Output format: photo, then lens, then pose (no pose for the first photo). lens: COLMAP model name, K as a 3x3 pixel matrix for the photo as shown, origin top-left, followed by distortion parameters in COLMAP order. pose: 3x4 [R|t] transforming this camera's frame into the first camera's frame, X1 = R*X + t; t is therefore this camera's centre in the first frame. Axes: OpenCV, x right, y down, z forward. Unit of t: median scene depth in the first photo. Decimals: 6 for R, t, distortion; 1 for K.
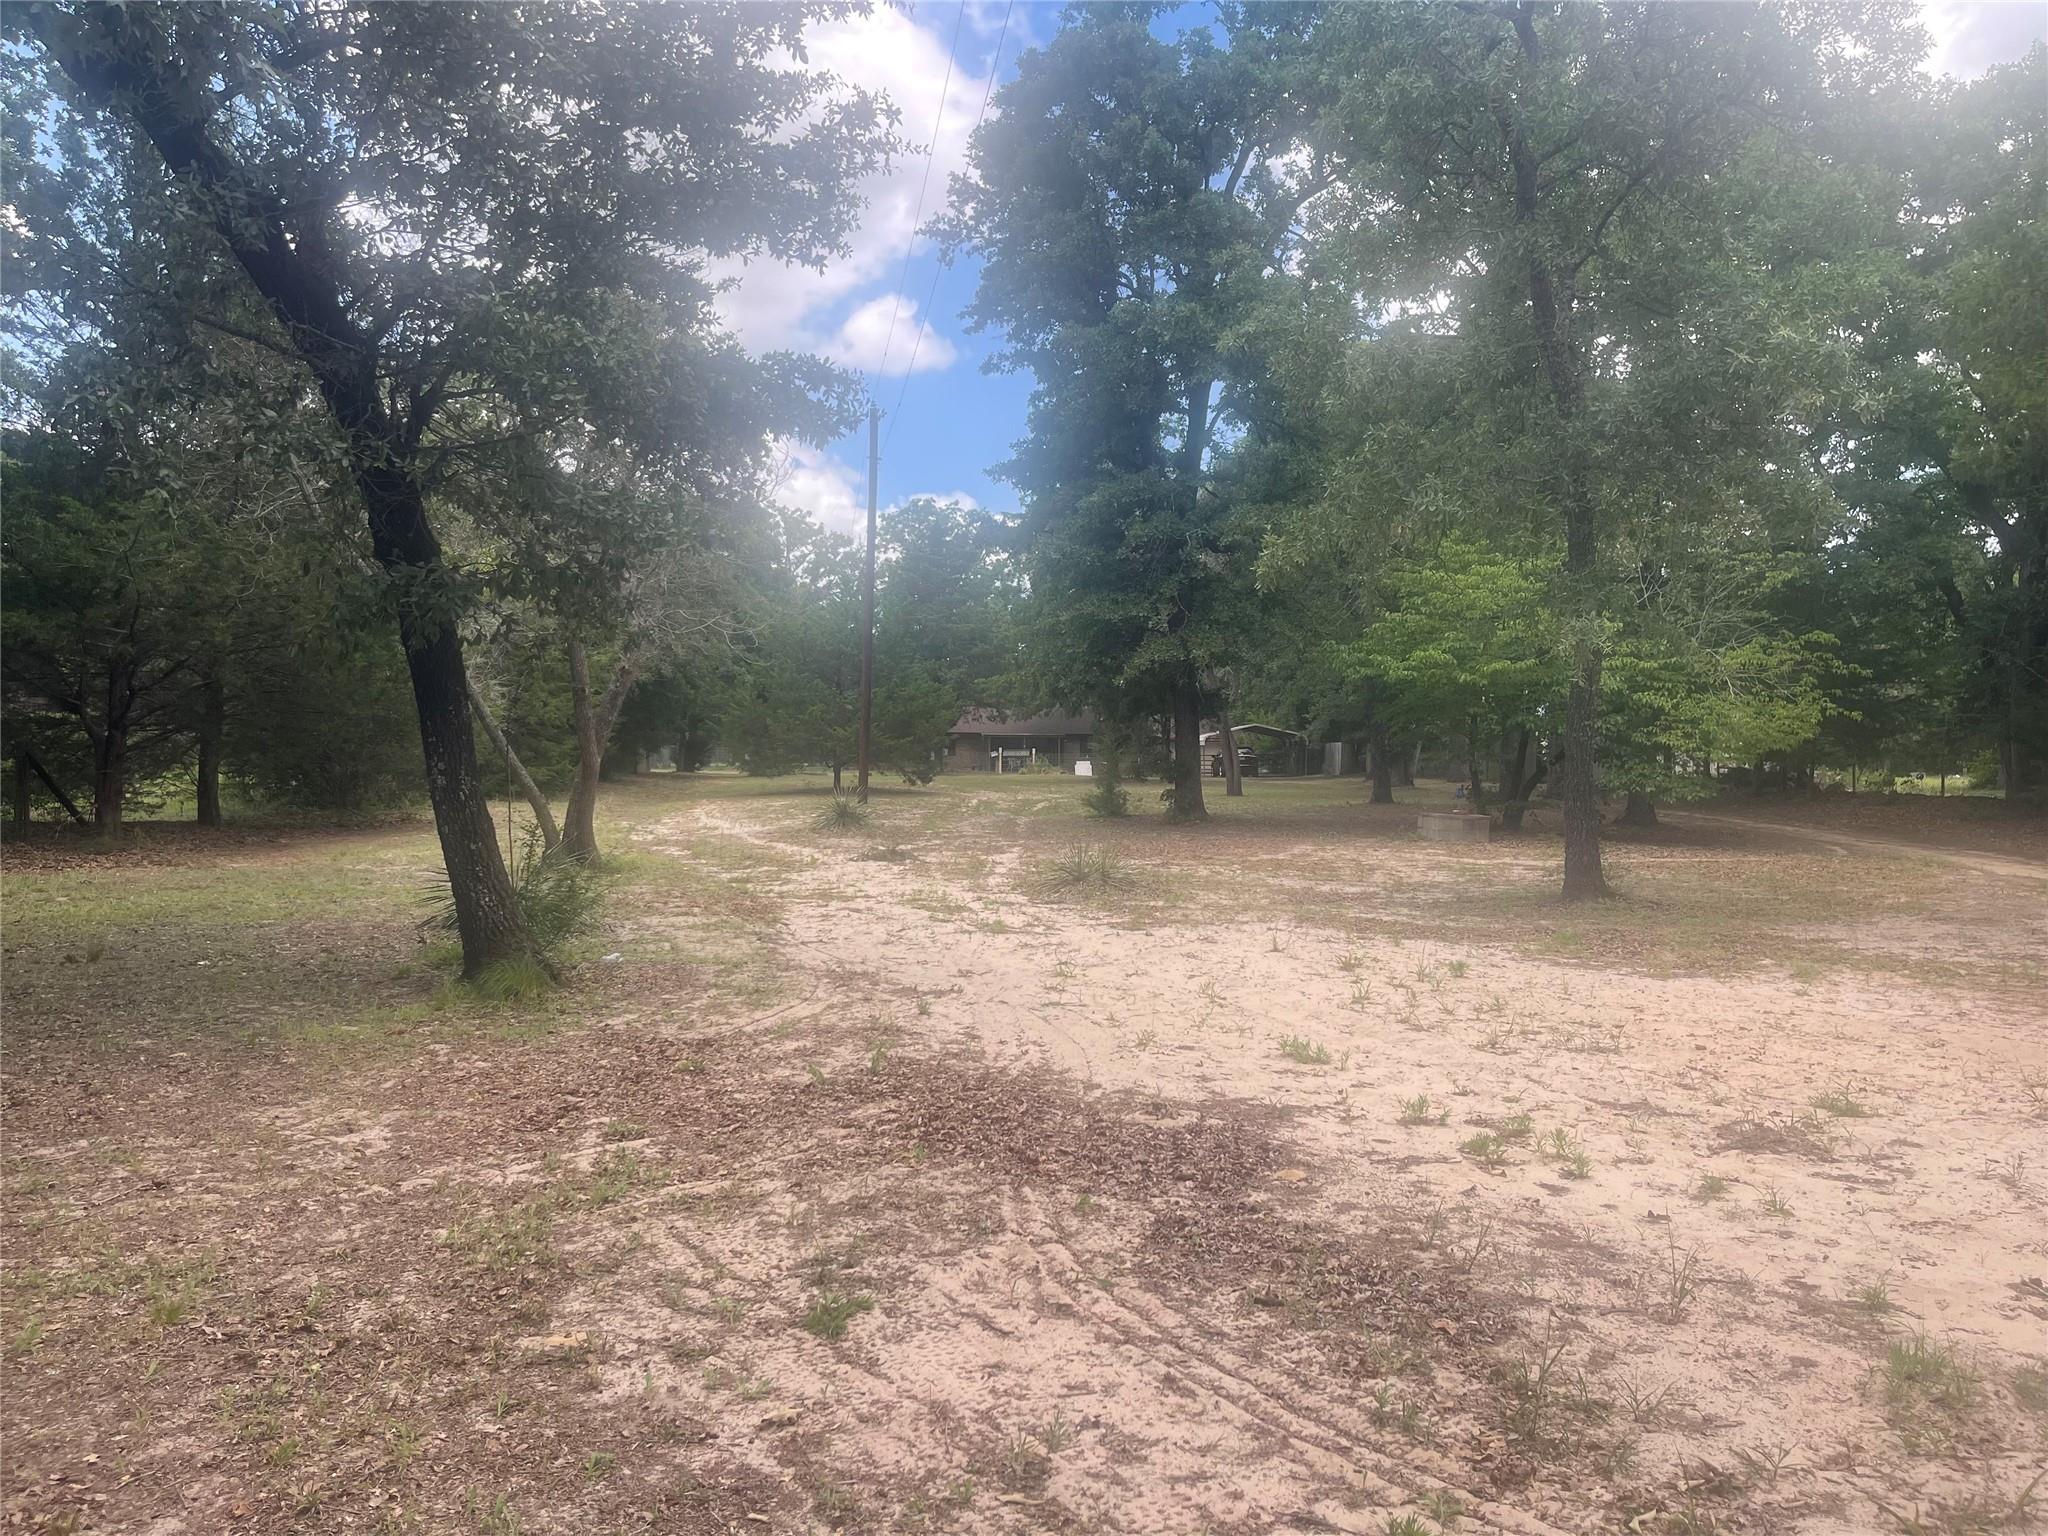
lens RADIAL K [[1557.1, 0, 1033.5], [0, 1557.1, 774.3], [0, 0, 1]] dist [0.045470, -0.076416]
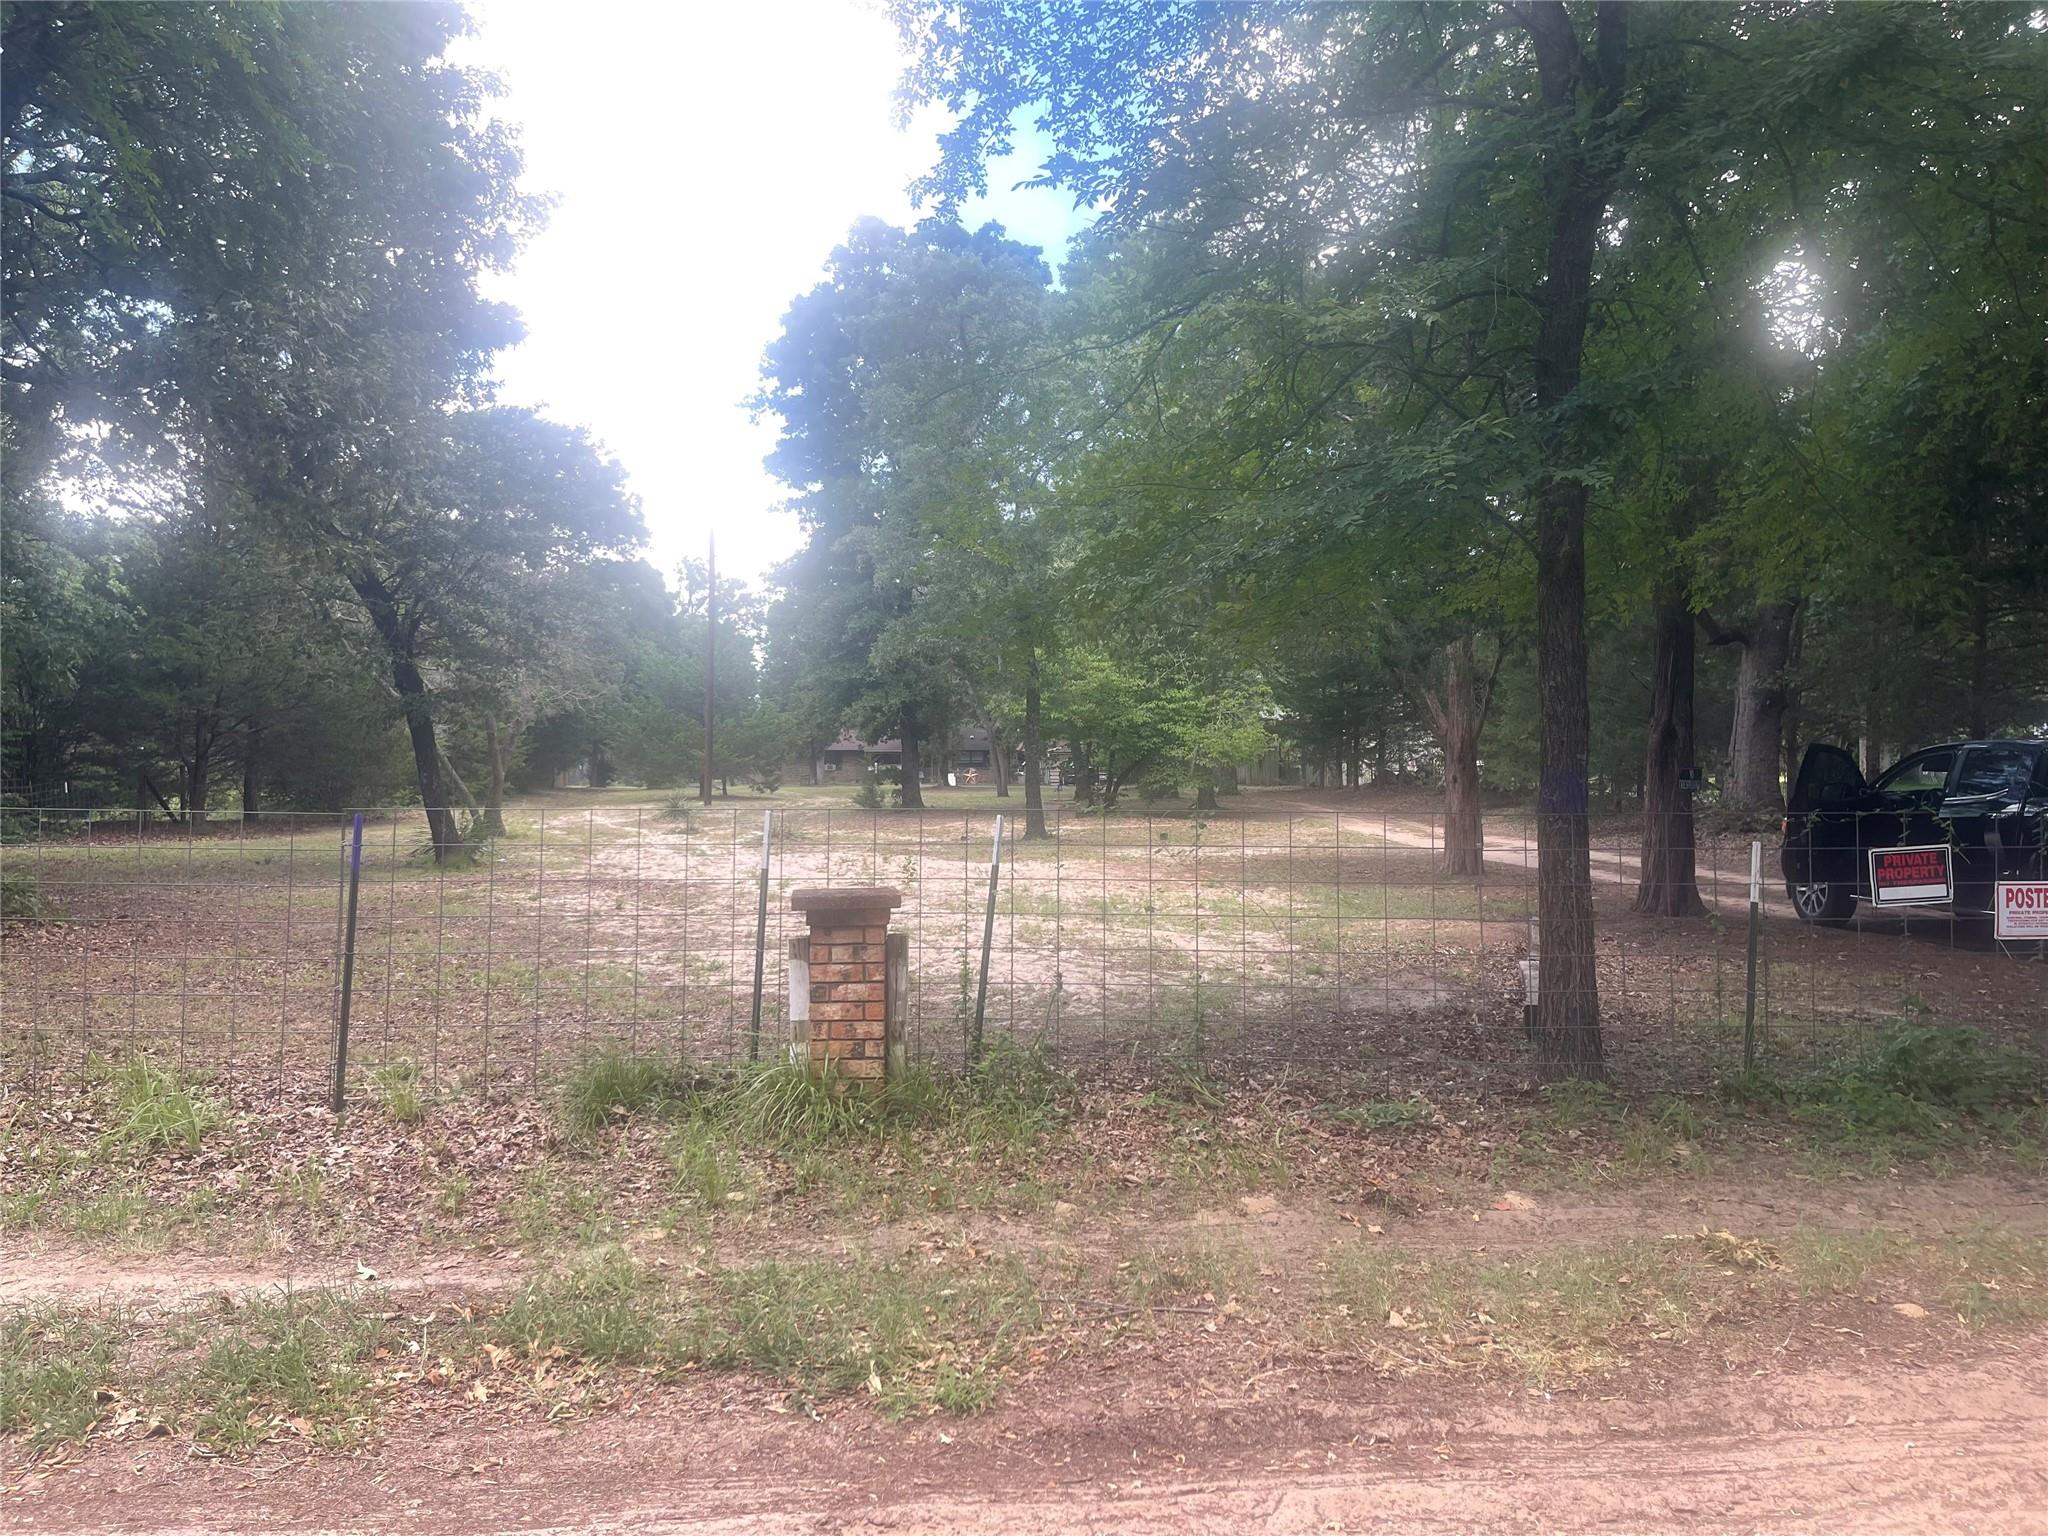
lens RADIAL K [[1557.1, 0, 1029.2], [0, 1557.1, 775.1], [0, 0, 1]] dist [0.045470, -0.076416]
pose [[0.999326, -0.014119, 0.033899, 0.110025], [0.014397, 0.999865, -0.007957, 0.006246], [-0.033783, 0.008440, 0.999394, -0.338653]]
